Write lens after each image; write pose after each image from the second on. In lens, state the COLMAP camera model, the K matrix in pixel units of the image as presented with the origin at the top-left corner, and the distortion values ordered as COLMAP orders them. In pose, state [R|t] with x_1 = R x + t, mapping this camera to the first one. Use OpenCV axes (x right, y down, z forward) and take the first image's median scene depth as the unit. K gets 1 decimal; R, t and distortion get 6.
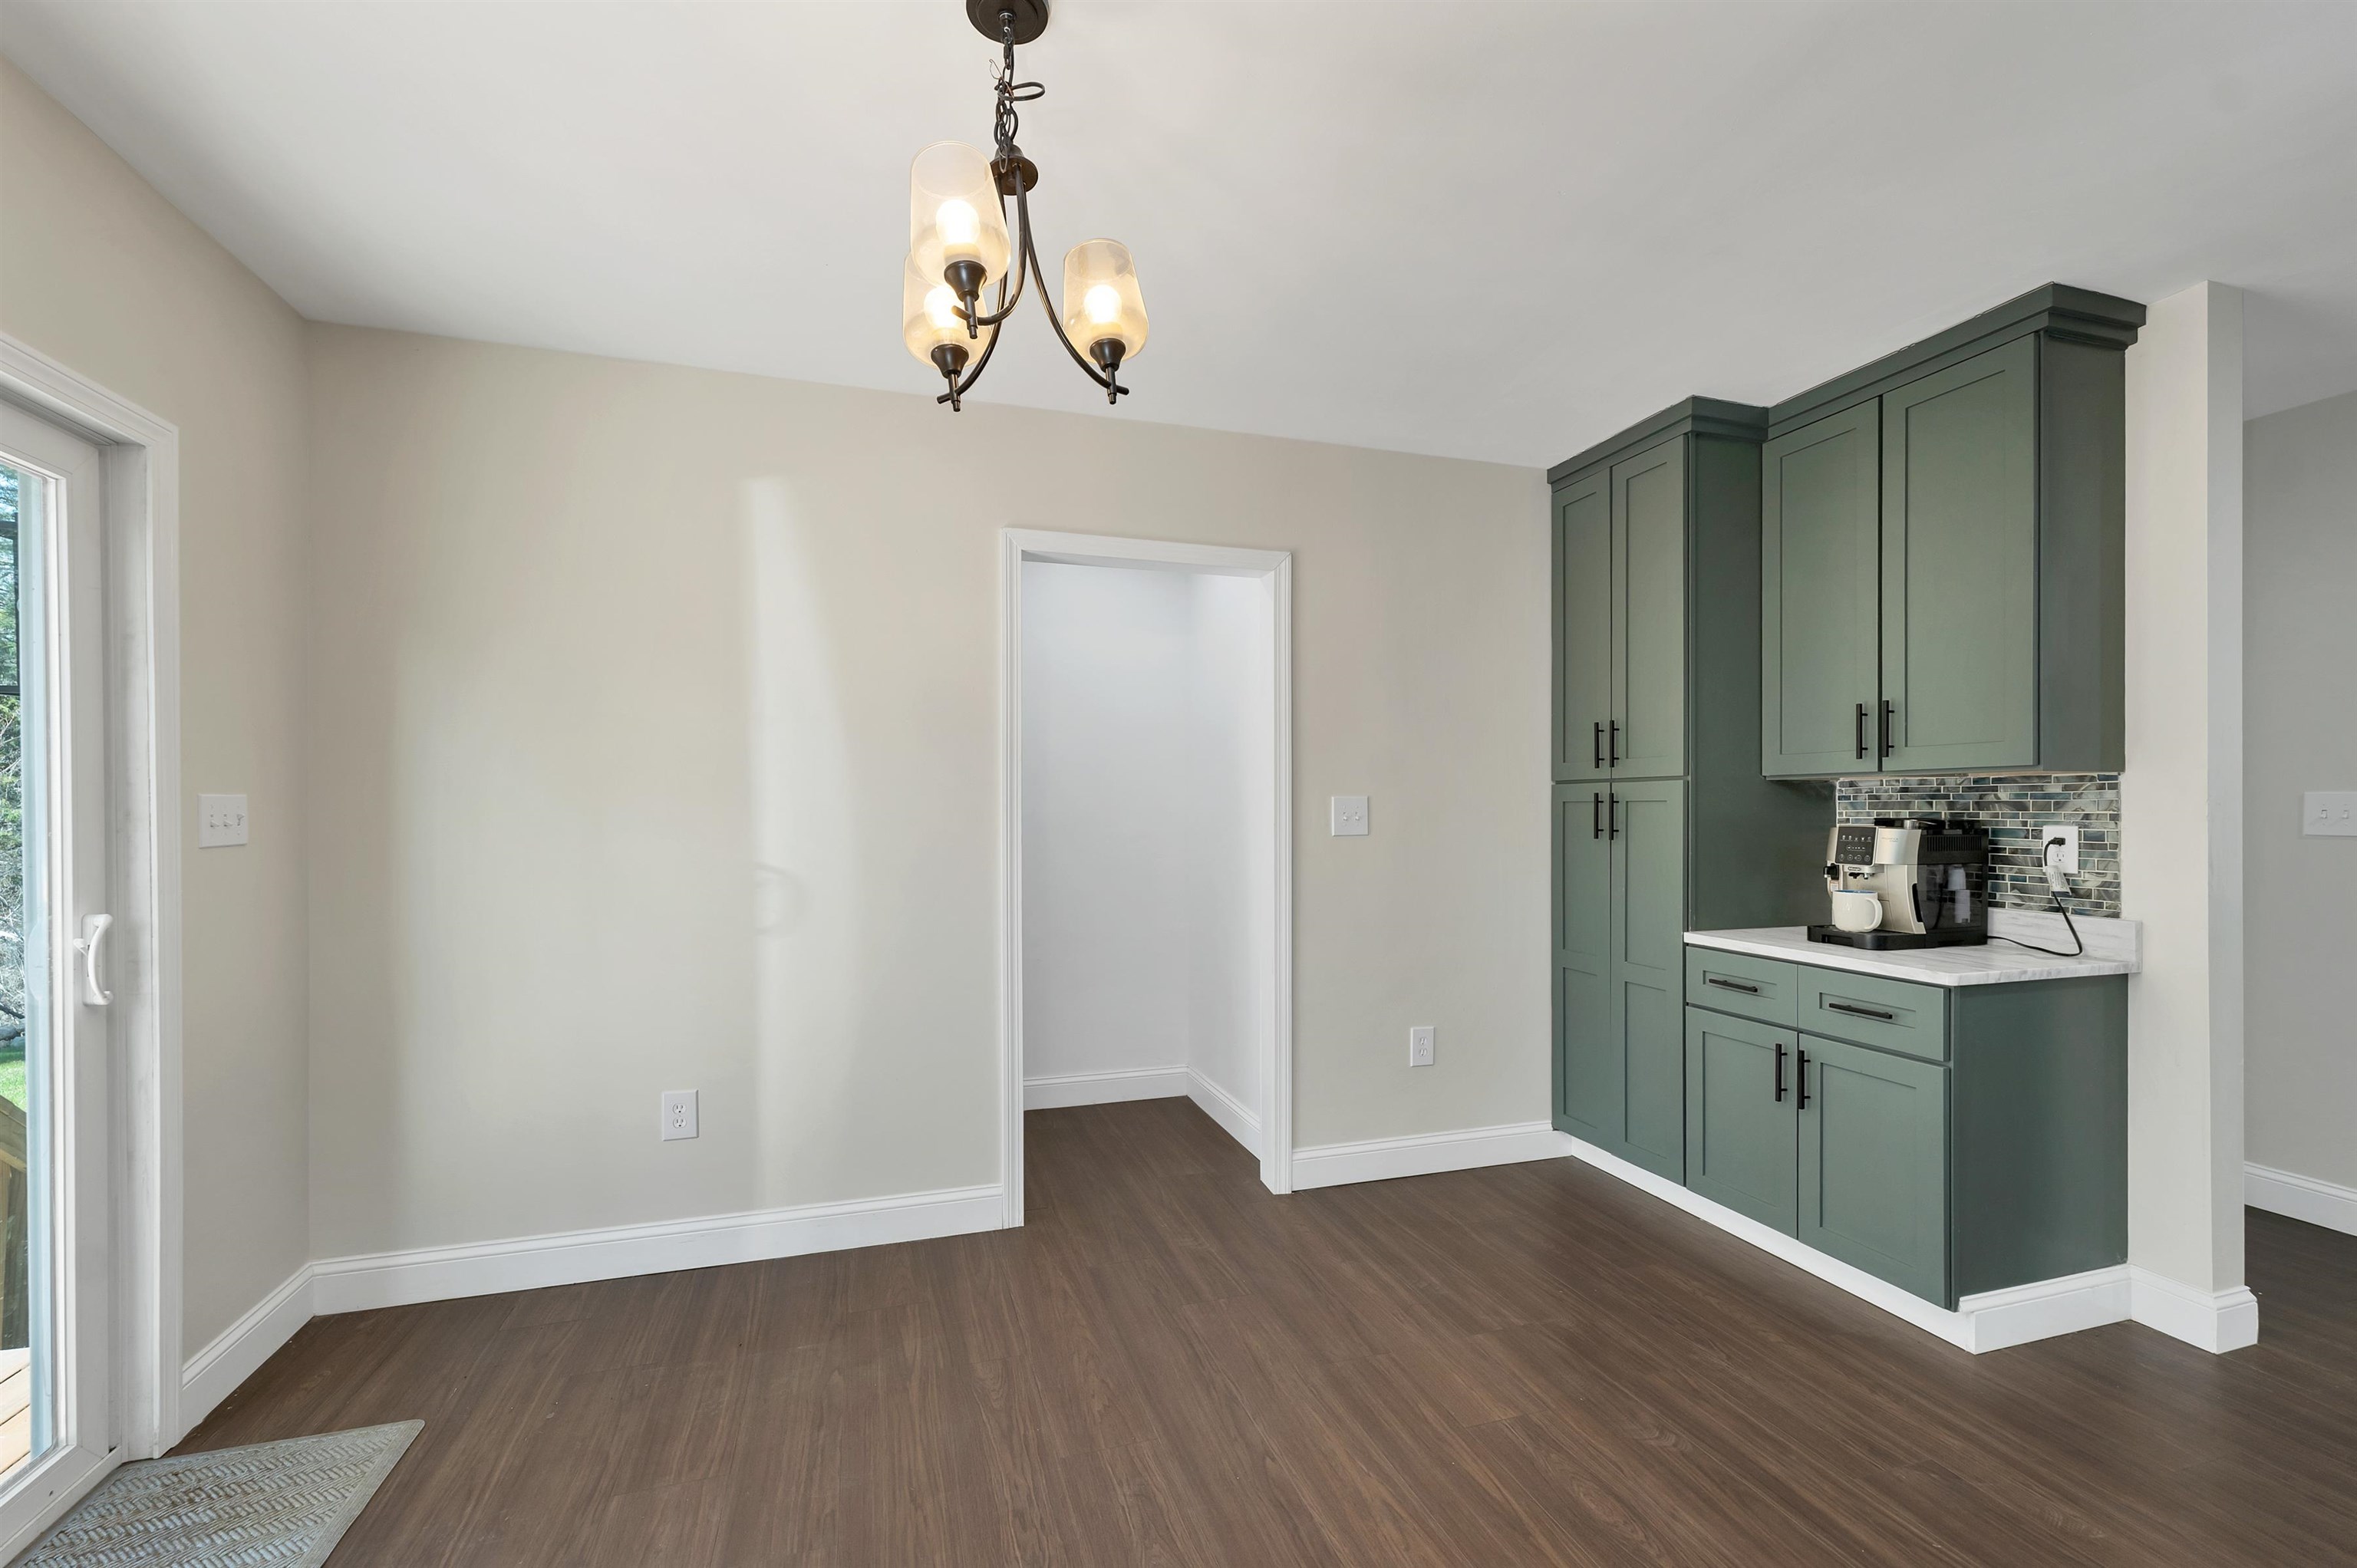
lens RADIAL K [[979.7, 0, 1172.1], [0, 979.7, 809.7], [0, 0, 1]] dist [-0.000049, 0.000040]
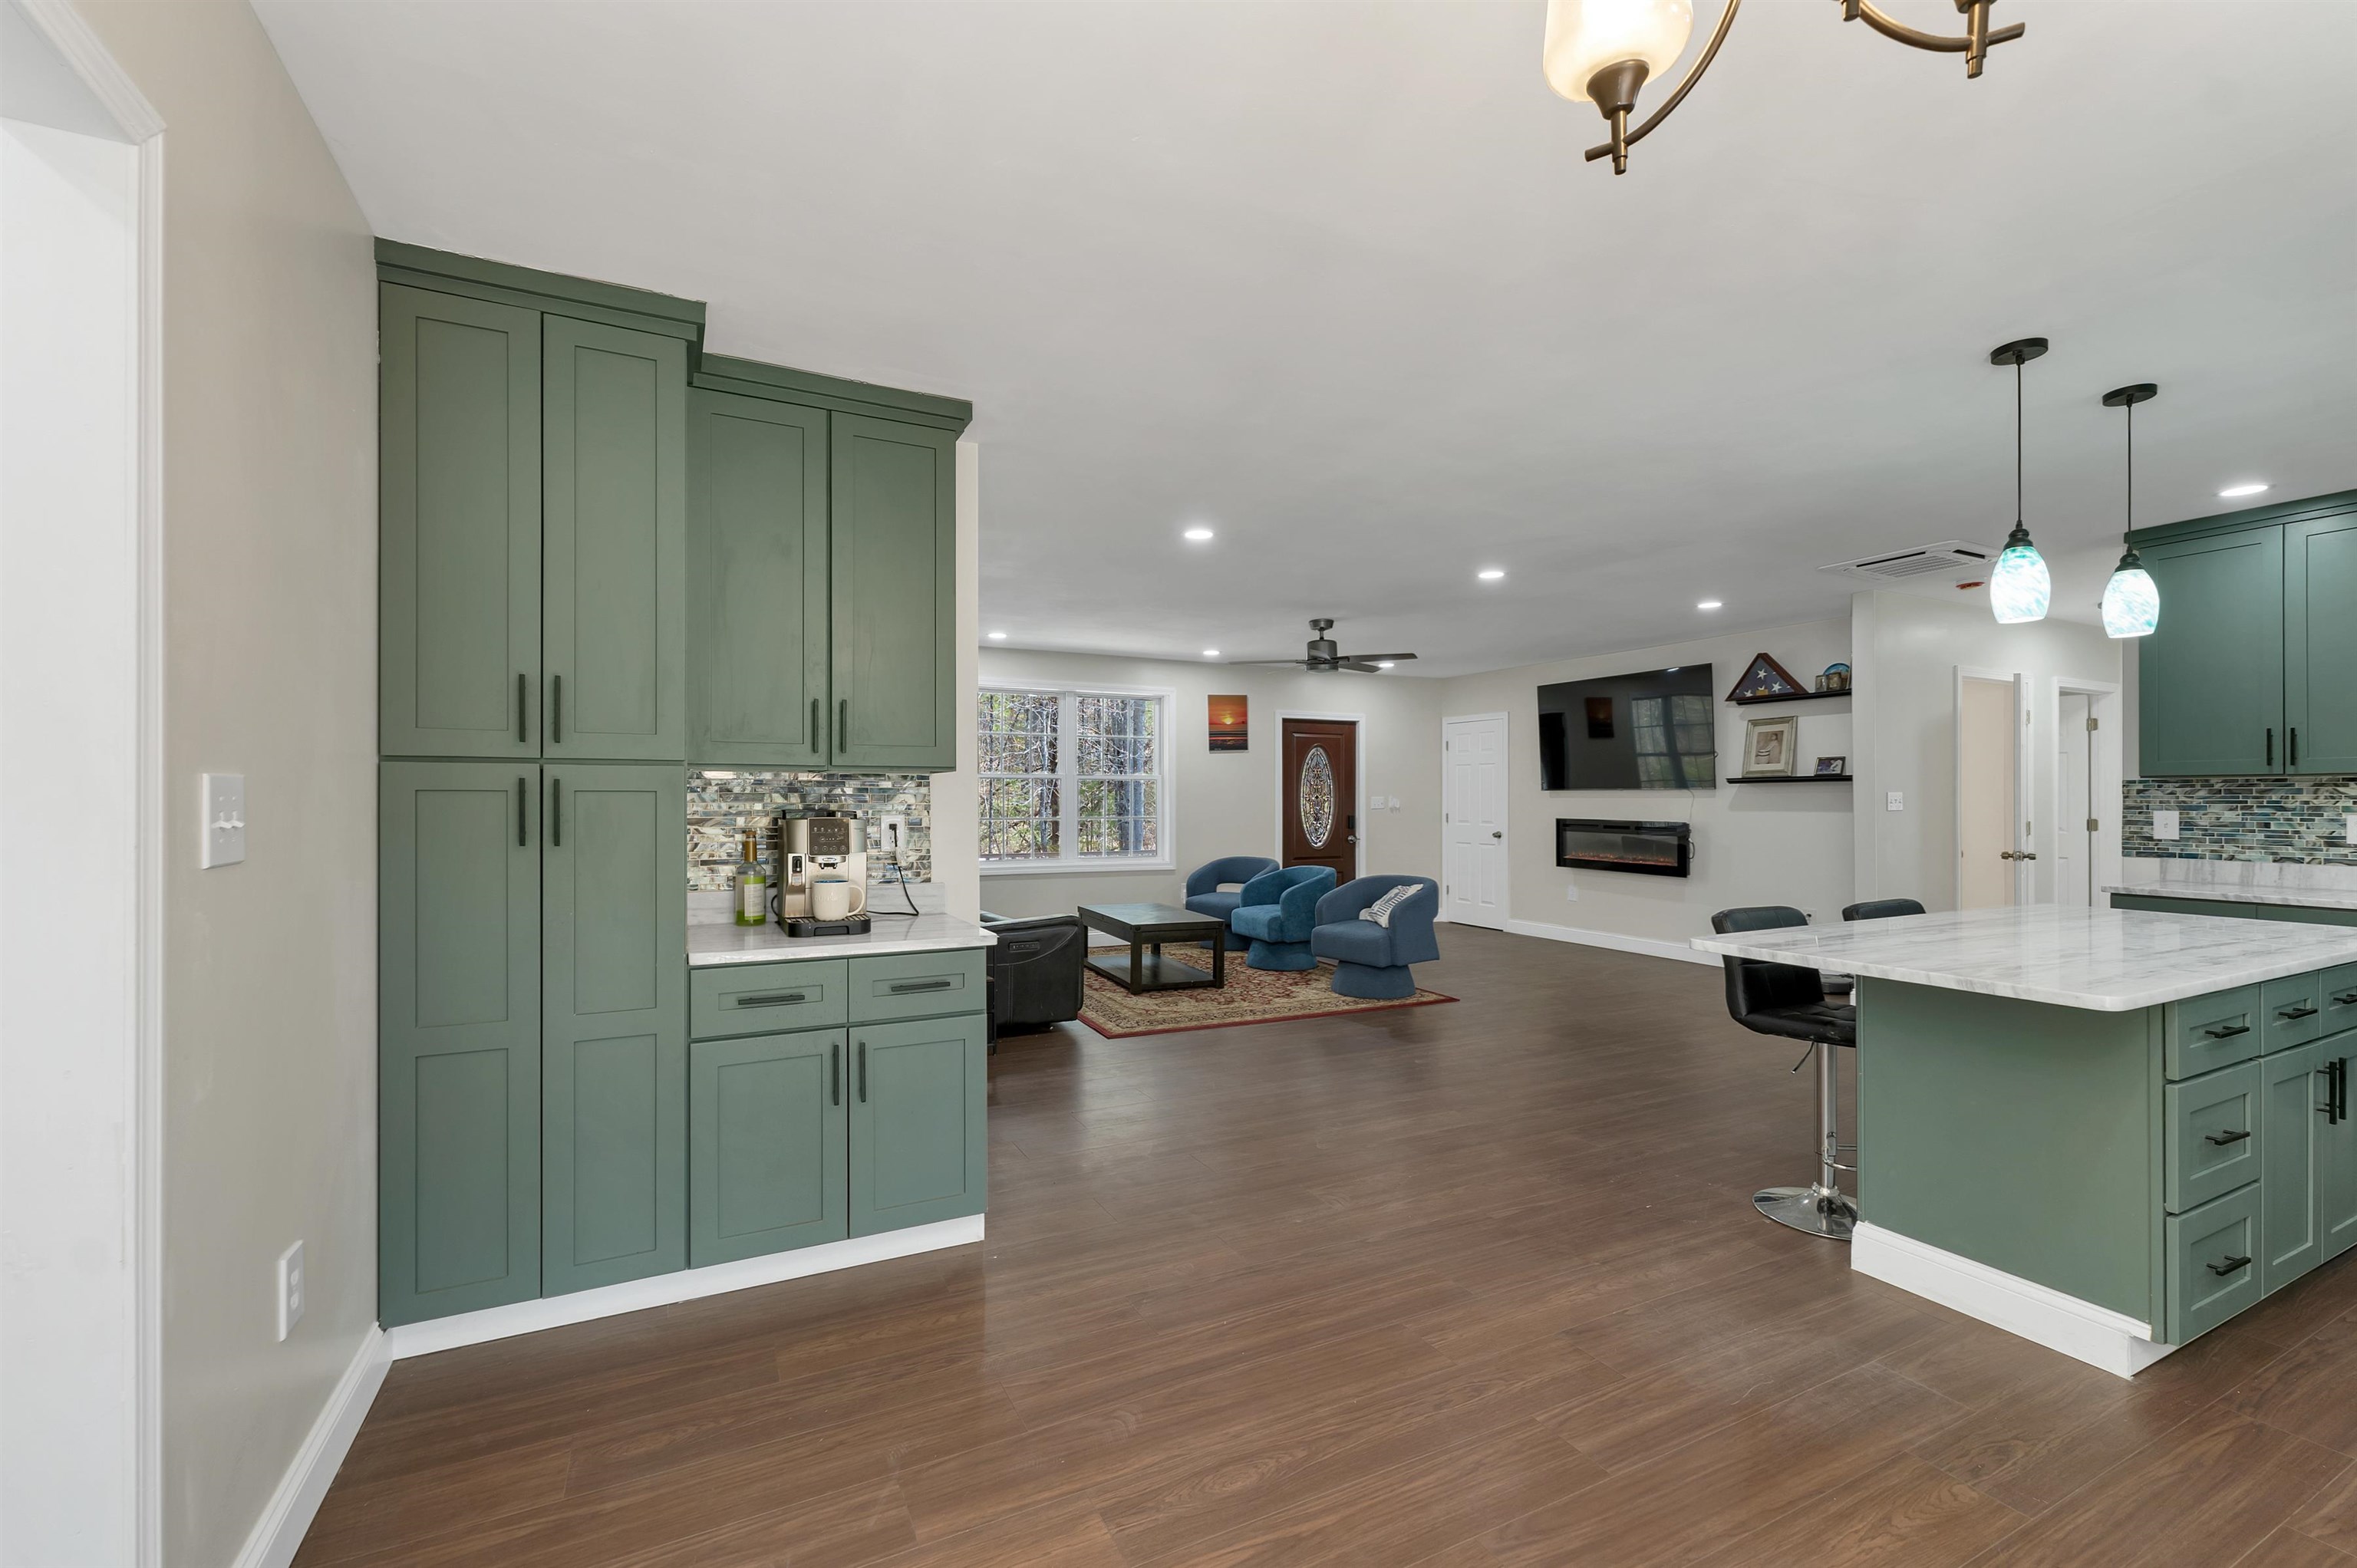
lens RADIAL K [[973.4, 0, 1167.2], [0, 973.4, 791.9], [0, 0, 1]] dist [-0.001426, -0.000003]
pose [[-0.158215, 0.009532, 0.987359, -0.372536], [0.003747, 0.999952, -0.009053, 0.000041], [-0.987398, 0.002267, -0.158243, 0.814021]]
